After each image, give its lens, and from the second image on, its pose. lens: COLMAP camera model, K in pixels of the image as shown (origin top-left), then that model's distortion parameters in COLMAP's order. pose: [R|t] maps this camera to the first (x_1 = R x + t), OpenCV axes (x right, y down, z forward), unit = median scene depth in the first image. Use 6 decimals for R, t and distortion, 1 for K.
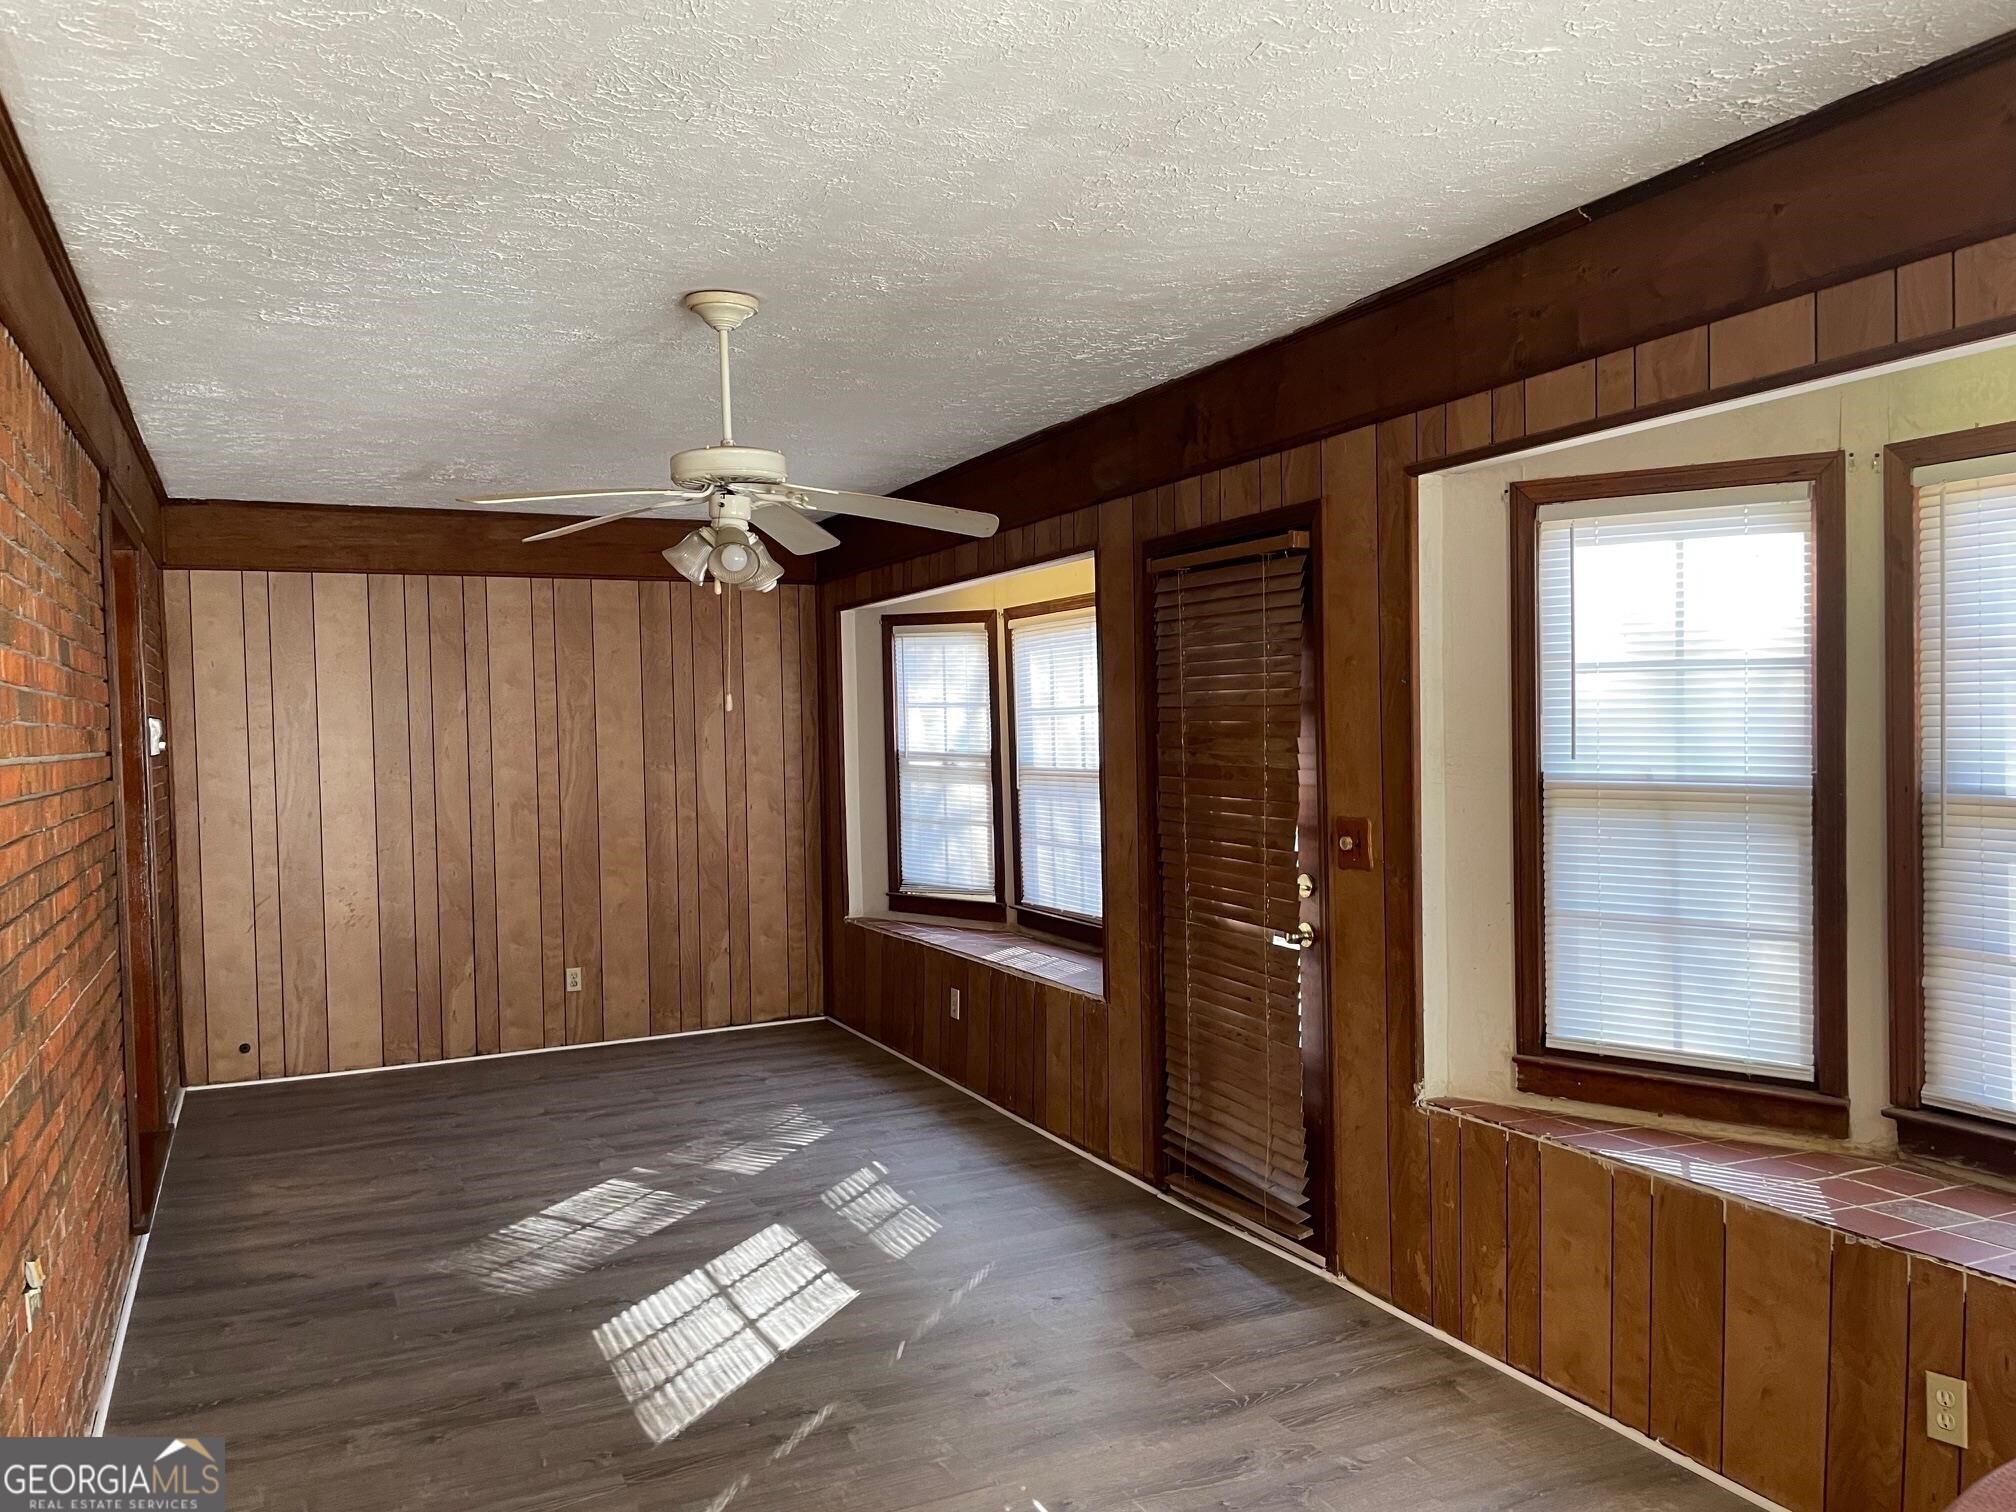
lens RADIAL K [[1572.3, 0, 1010.8], [0, 1572.3, 788.6], [0, 0, 1]] dist [0.090476, -0.130504]
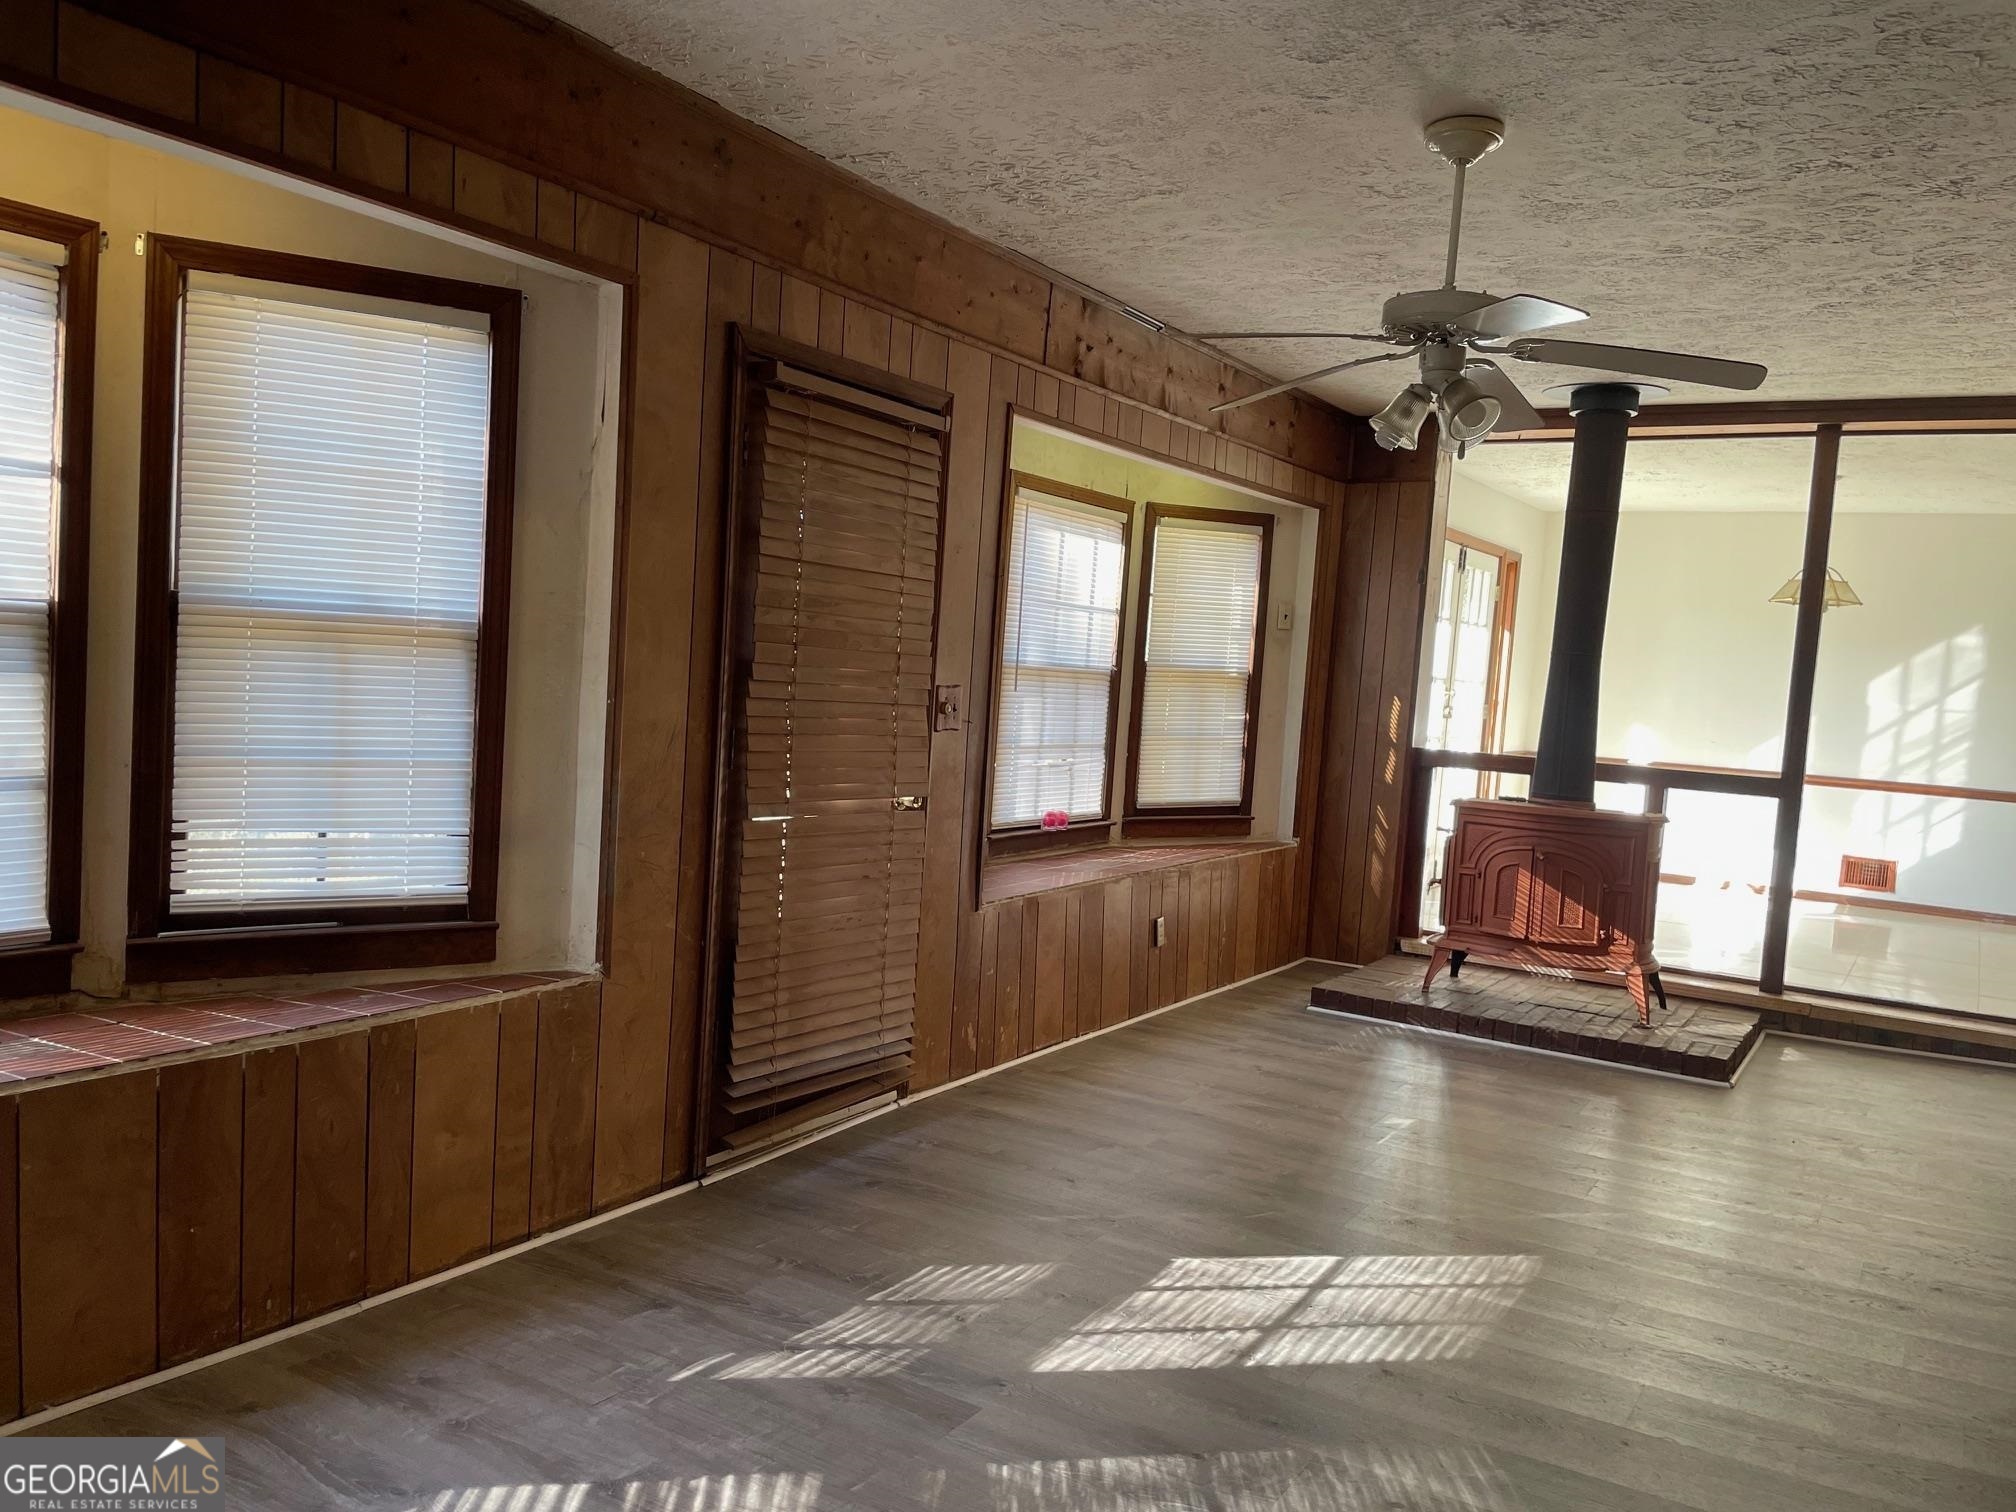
lens RADIAL K [[1566.8, 0, 1005.2], [0, 1566.8, 780.9], [0, 0, 1]] dist [0.096924, -0.134540]
pose [[-0.555140, -0.075862, 0.828290, -0.704449], [-0.017471, 0.996676, 0.079575, -0.003799], [-0.831574, 0.029704, -0.554620, 1.489188]]
